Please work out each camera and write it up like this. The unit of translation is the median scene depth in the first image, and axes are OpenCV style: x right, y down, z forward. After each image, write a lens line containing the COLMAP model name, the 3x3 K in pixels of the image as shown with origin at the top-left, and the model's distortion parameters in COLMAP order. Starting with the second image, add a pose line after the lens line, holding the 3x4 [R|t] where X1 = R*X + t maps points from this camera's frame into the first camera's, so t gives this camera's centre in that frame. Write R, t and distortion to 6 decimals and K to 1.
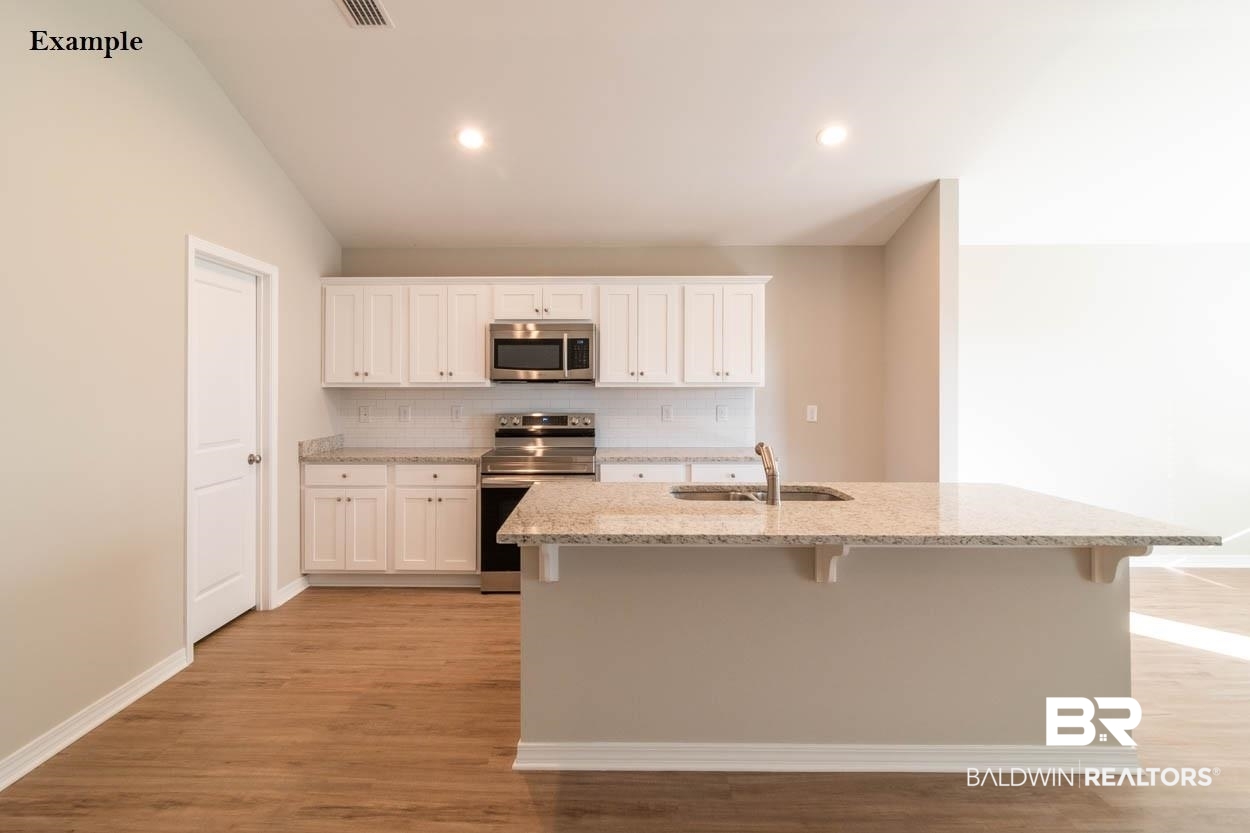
lens RADIAL K [[607.6, 0, 611.4], [0, 607.6, 398.6], [0, 0, 1]] dist [-0.003284, -0.000451]
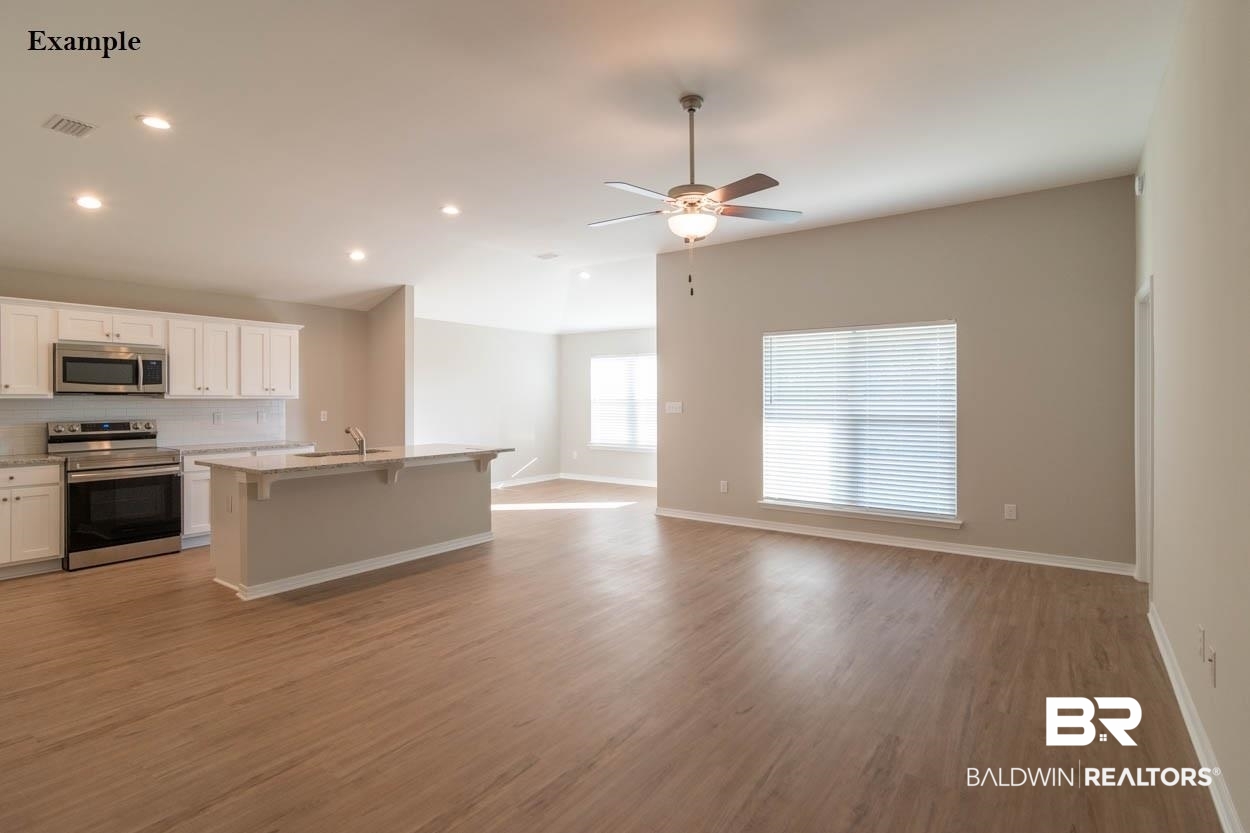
lens RADIAL K [[607.6, 0, 611.4], [0, 607.6, 398.6], [0, 0, 1]] dist [-0.003284, -0.000451]
pose [[0.598867, 0.001461, 0.800848, -0.489733], [0.011634, 0.999877, -0.010524, 0.005529], [-0.800764, 0.015620, 0.598776, -0.521880]]
